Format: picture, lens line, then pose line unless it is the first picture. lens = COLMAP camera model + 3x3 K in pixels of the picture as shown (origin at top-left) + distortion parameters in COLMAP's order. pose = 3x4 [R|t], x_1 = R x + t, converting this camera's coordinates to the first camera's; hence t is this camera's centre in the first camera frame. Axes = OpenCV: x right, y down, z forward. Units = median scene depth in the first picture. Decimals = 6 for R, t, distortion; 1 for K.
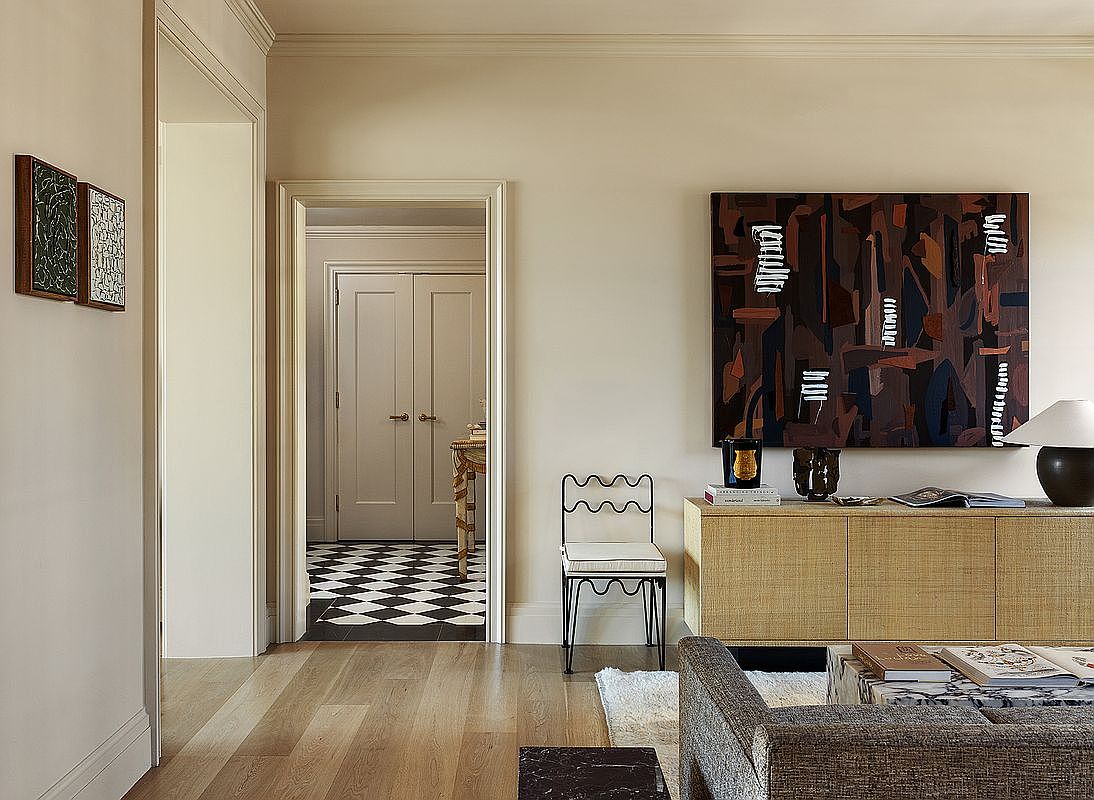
lens RADIAL K [[975.3, 0, 552.8], [0, 975.3, 397.4], [0, 0, 1]] dist [-0.010368, -0.007020]
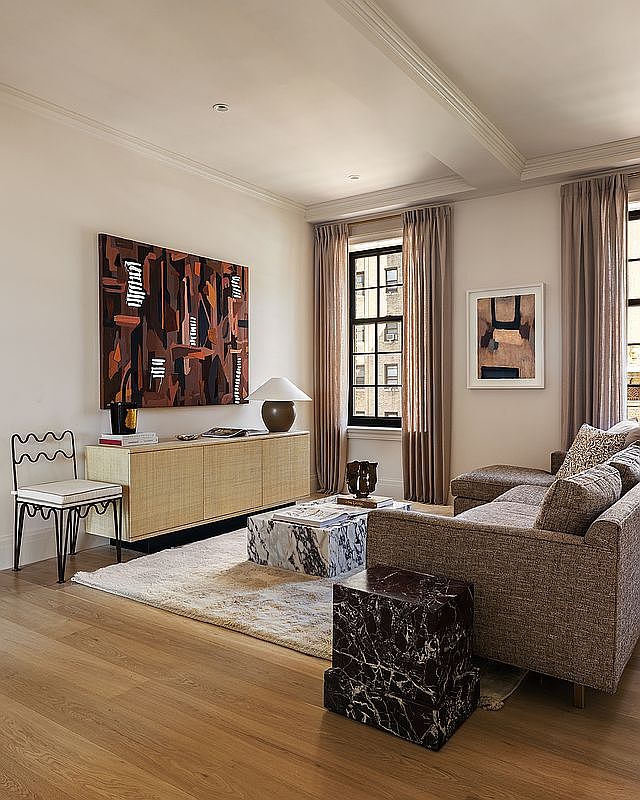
lens RADIAL K [[605.4, 0, 316.9], [0, 605.4, 396.0], [0, 0, 1]] dist [-0.012121, -0.000975]
pose [[0.576335, -0.017562, 0.817025, -0.387538], [0.011146, 0.999845, 0.013629, 0.022588], [-0.817138, 0.001252, 0.576441, 0.222307]]
